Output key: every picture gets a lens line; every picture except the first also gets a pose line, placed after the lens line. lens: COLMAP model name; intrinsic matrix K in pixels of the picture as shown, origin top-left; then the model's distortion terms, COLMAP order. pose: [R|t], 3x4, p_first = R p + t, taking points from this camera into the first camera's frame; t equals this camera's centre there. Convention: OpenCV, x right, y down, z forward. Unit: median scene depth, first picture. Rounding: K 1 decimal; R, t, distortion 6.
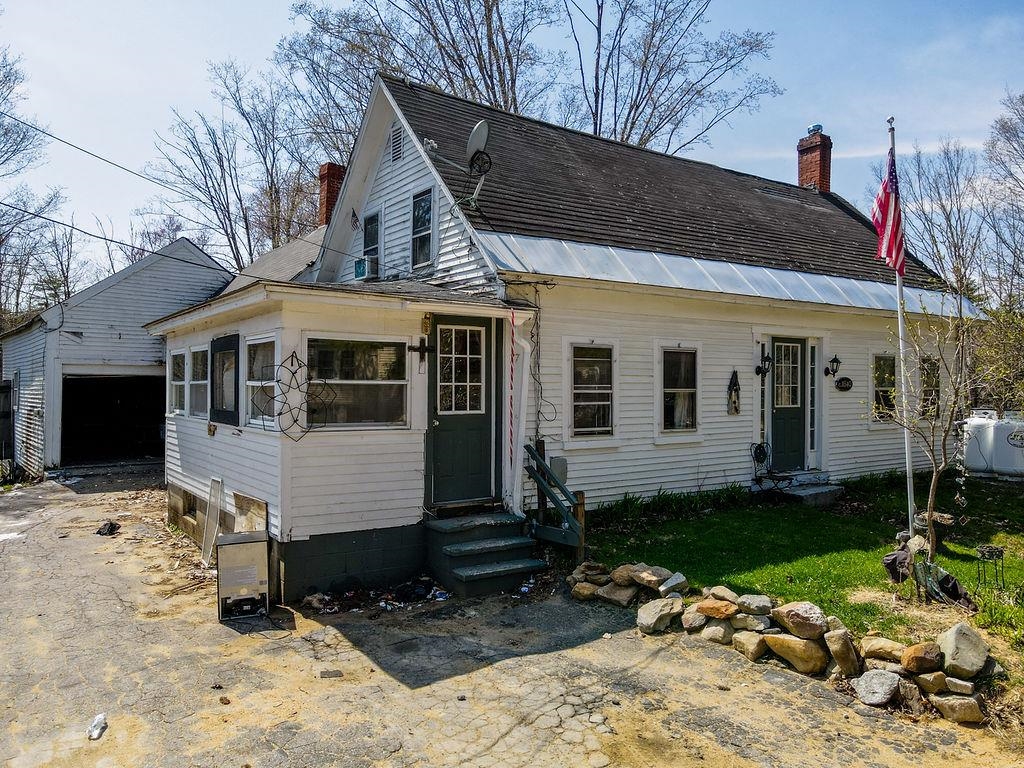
lens RADIAL K [[748.3, 0, 512.0], [0, 748.3, 384.0], [0, 0, 1]] dist [0.004077, 0.005481]
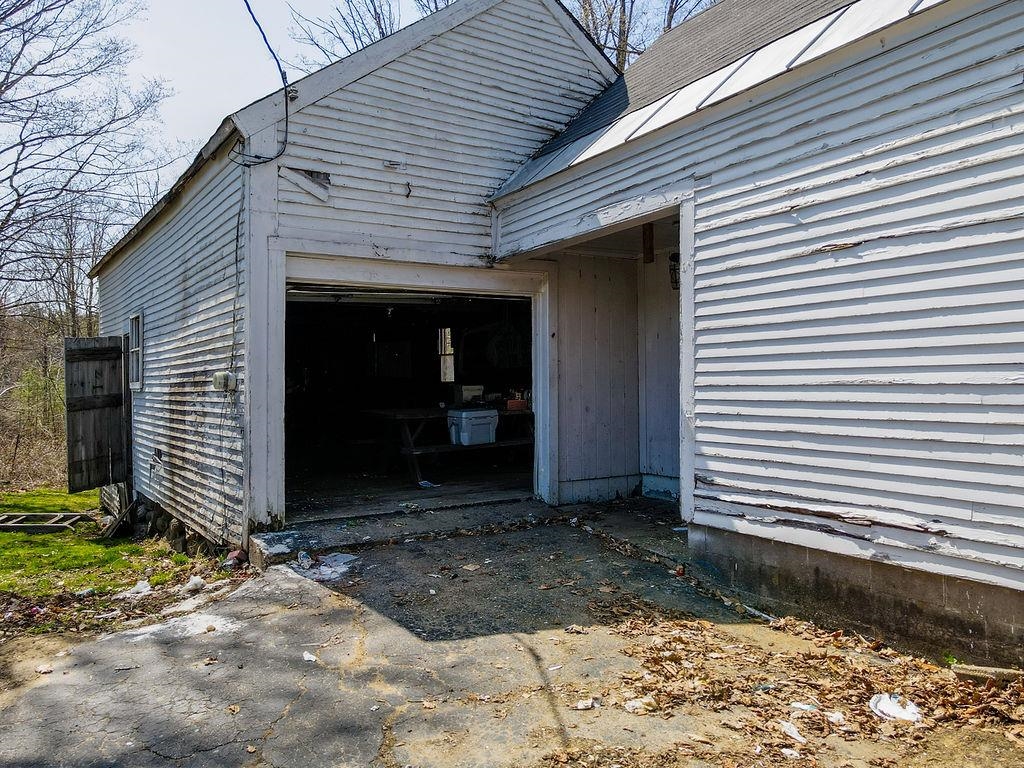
lens RADIAL K [[748.3, 0, 512.0], [0, 748.3, 384.0], [0, 0, 1]] dist [0.004077, 0.005481]
pose [[0.997919, -0.018146, -0.061877, -0.446744], [0.018547, 0.999811, 0.005902, 0.038866], [0.061758, -0.007038, 0.998066, 0.605037]]
